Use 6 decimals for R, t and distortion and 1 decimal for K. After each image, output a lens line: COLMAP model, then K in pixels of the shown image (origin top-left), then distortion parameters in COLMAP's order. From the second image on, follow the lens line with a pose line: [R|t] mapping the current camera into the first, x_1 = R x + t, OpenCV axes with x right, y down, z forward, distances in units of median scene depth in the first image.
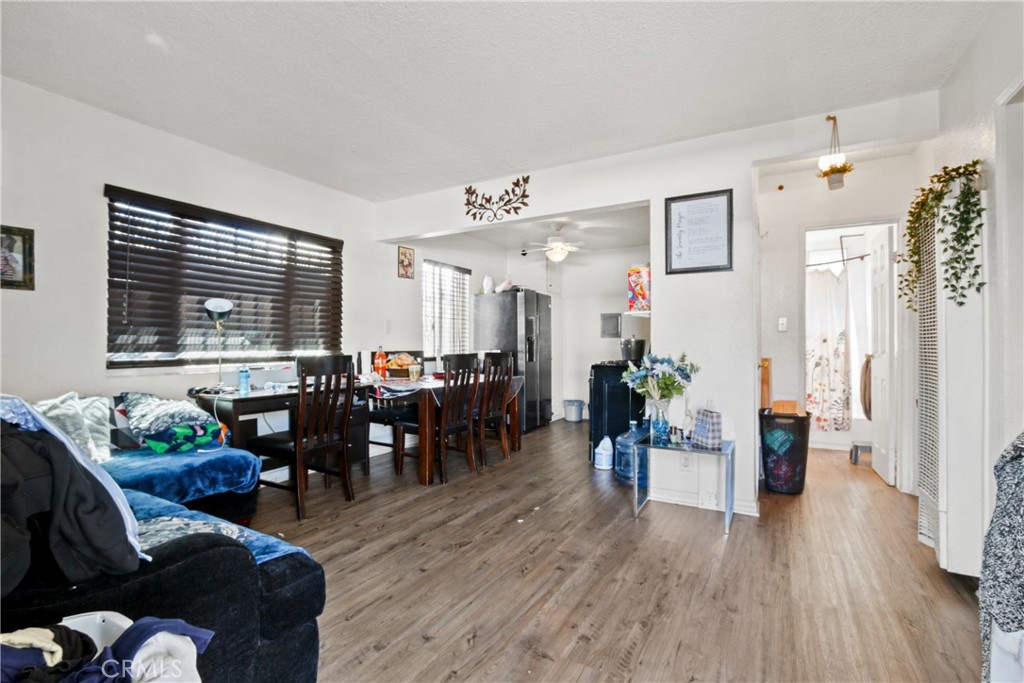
lens RADIAL K [[470.7, 0, 501.2], [0, 470.7, 342.5], [0, 0, 1]] dist [-0.000337, 0.000156]
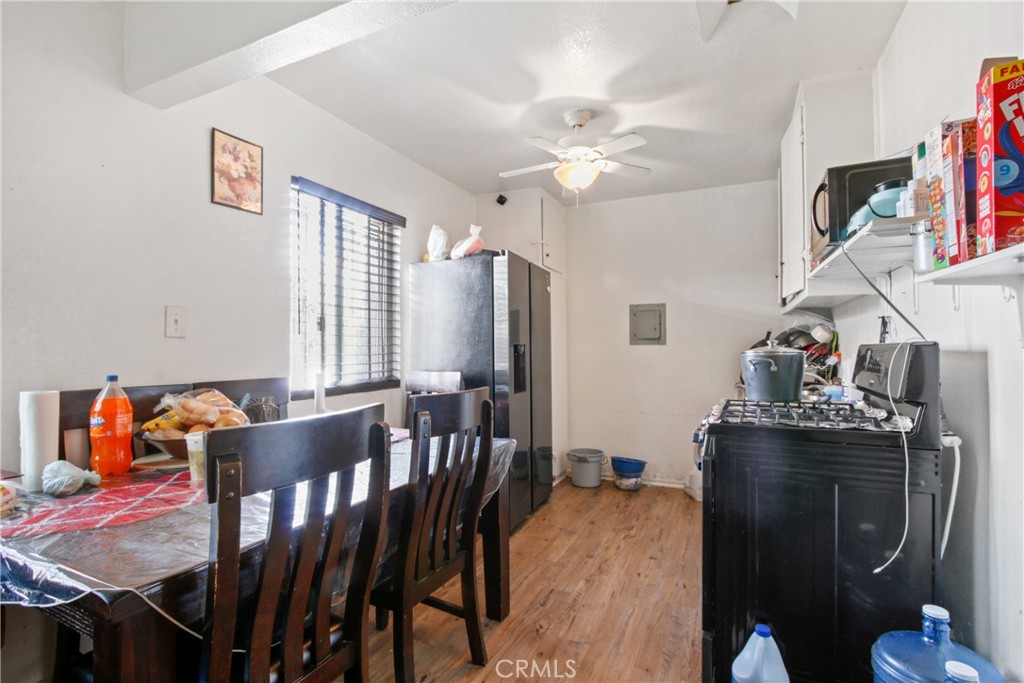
lens RADIAL K [[481.9, 0, 507.8], [0, 481.9, 343.7], [0, 0, 1]] dist [-0.012399, 0.000443]
pose [[0.996082, -0.002303, 0.088400, 0.004053], [0.002893, 0.999974, -0.006544, -0.015289], [-0.088383, 0.006774, 0.996064, 0.771307]]
